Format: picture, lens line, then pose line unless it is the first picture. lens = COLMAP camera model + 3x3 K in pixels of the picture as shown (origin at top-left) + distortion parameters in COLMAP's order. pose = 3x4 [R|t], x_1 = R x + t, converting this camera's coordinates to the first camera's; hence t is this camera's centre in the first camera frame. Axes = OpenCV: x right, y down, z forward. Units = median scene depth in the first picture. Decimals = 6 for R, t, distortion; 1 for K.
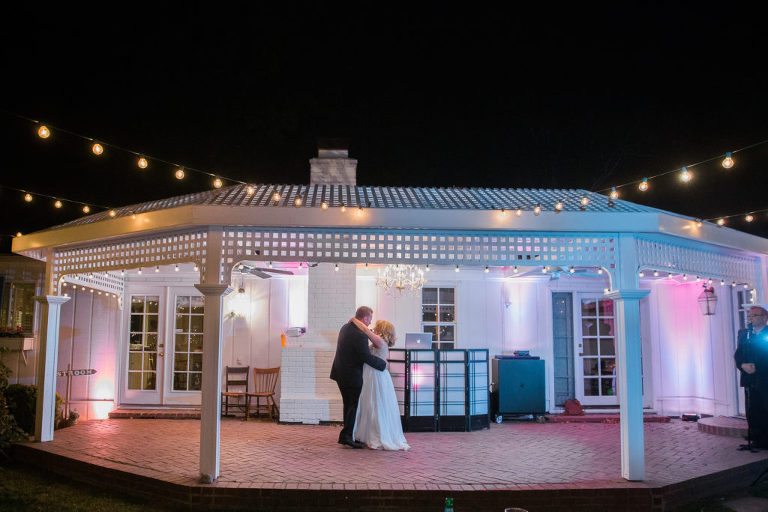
lens RADIAL K [[585.0, 0, 344.5], [0, 585.0, 279.4], [0, 0, 1]] dist [-0.068186, 0.005731]
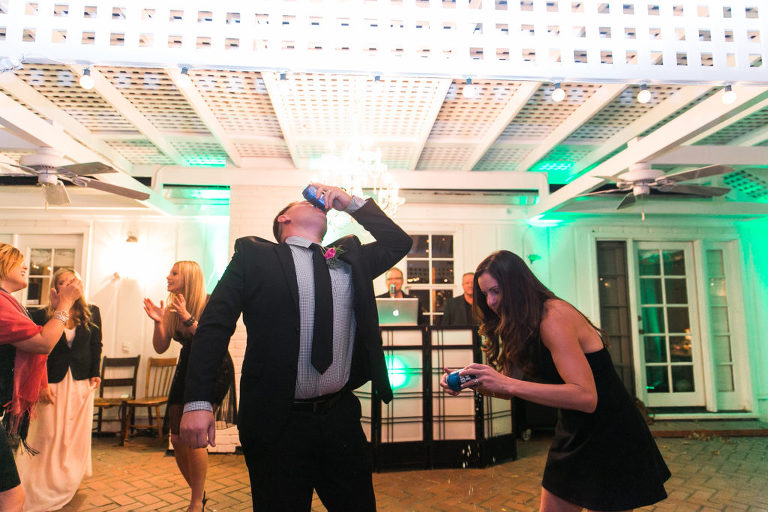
lens RADIAL K [[513.2, 0, 384.0], [0, 513.2, 256.0], [0, 0, 1]] dist [0.005838, -0.000397]
pose [[0.998254, -0.004730, 0.058880, 0.075692], [0.005463, 0.999909, -0.012294, 0.048776], [-0.058816, 0.012595, 0.998189, 0.429693]]
